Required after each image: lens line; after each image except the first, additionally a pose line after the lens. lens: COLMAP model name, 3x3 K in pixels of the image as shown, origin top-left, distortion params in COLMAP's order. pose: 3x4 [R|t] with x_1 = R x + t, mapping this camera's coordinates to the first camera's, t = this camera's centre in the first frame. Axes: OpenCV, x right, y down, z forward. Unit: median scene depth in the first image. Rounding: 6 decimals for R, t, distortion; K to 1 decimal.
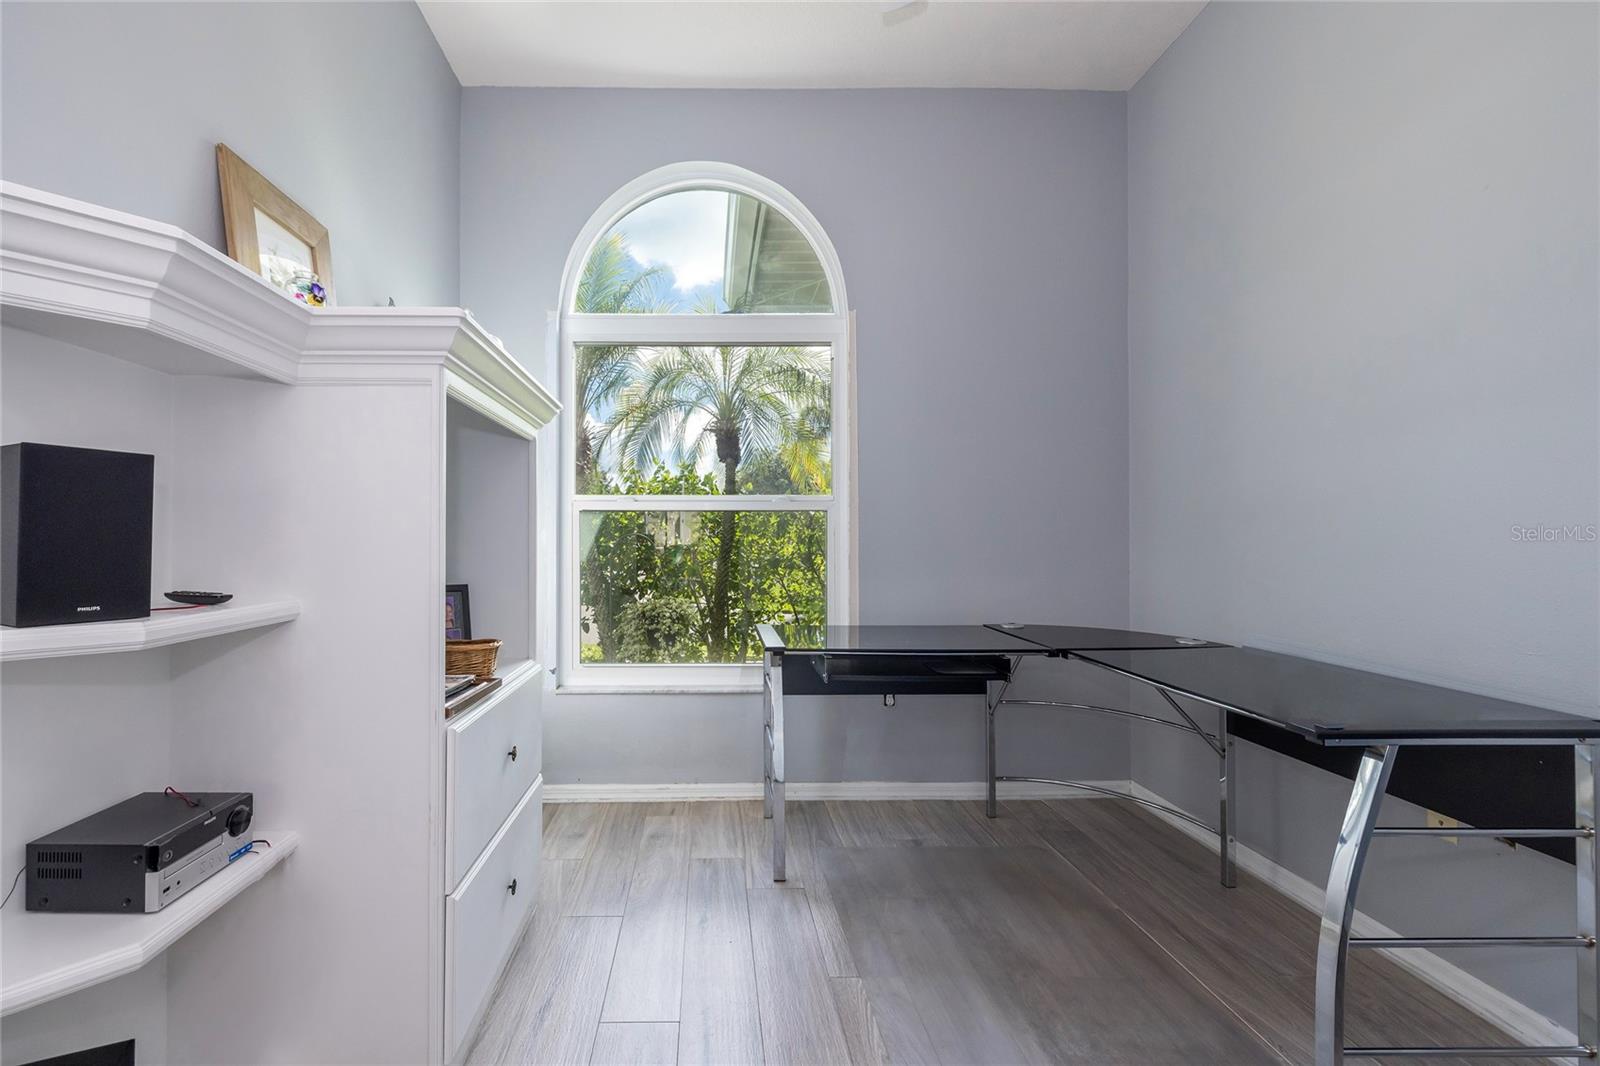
lens RADIAL K [[736.8, 0, 799.5], [0, 736.8, 533.0], [0, 0, 1]] dist [-0.001921, 0.000856]
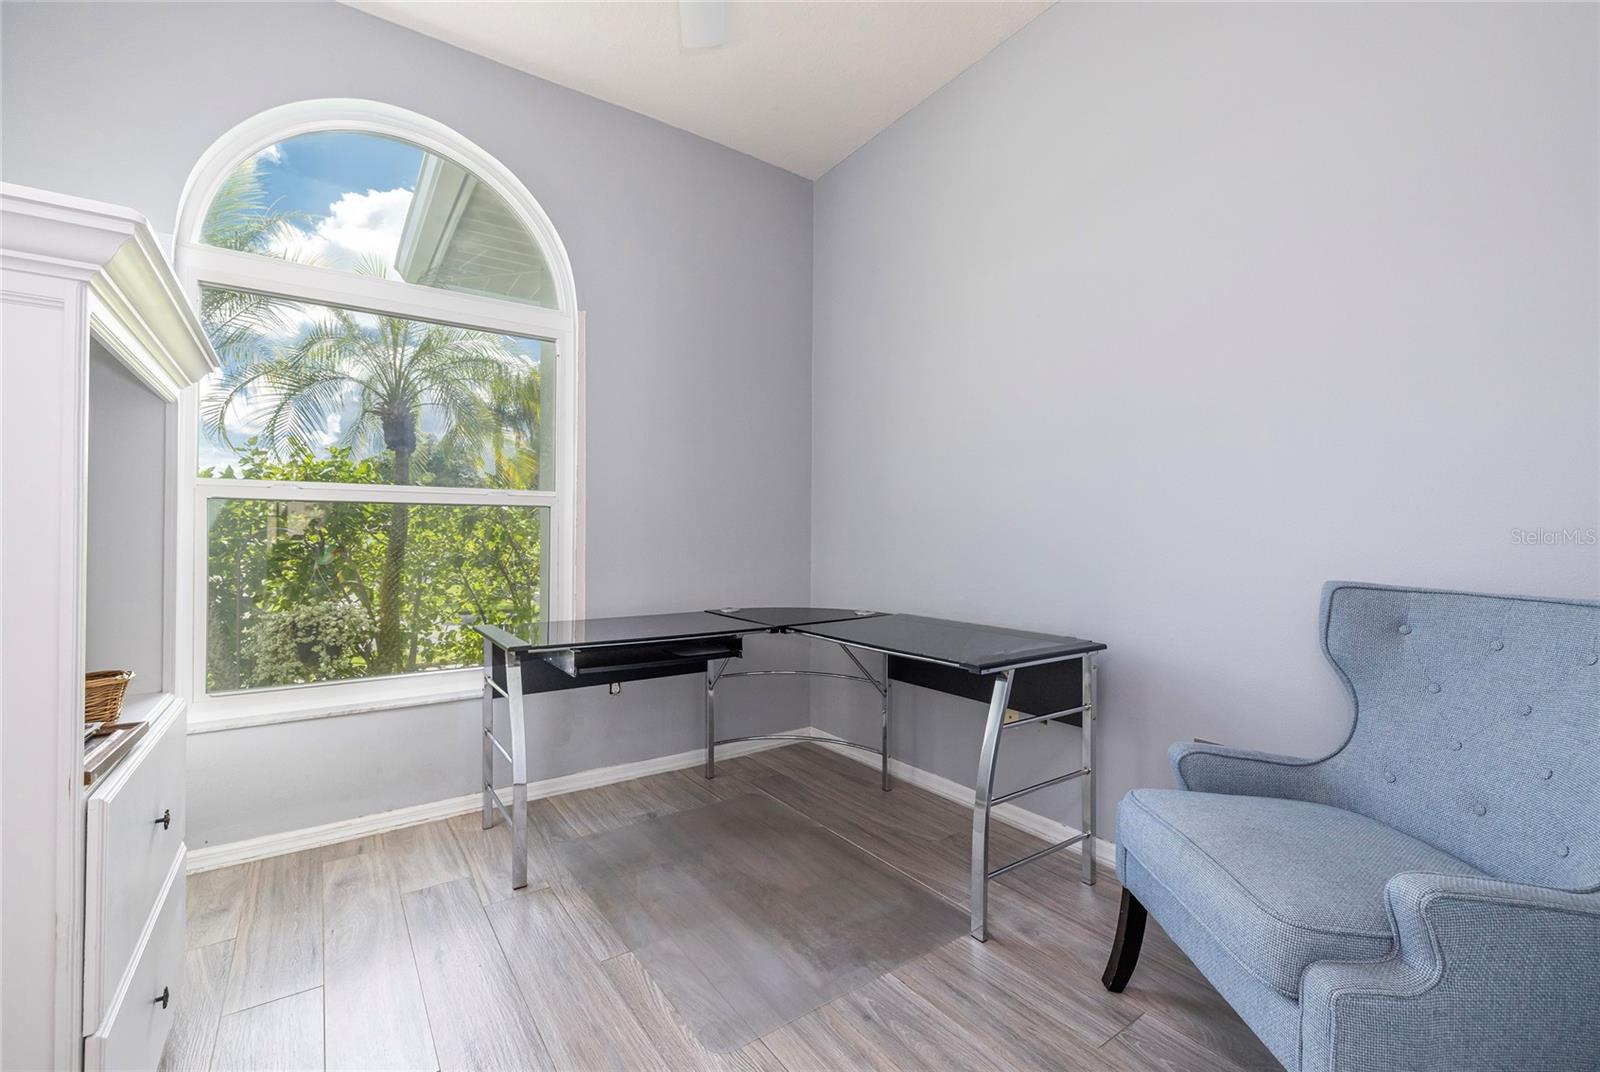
lens RADIAL K [[674.3, 0, 798.9], [0, 674.3, 536.9], [0, 0, 1]] dist [-0.000627, -0.000411]
pose [[0.816640, 0.003000, 0.577139, -0.236423], [-0.006630, 0.999969, 0.004184, 0.004838], [-0.577109, -0.007244, 0.816635, 0.066562]]
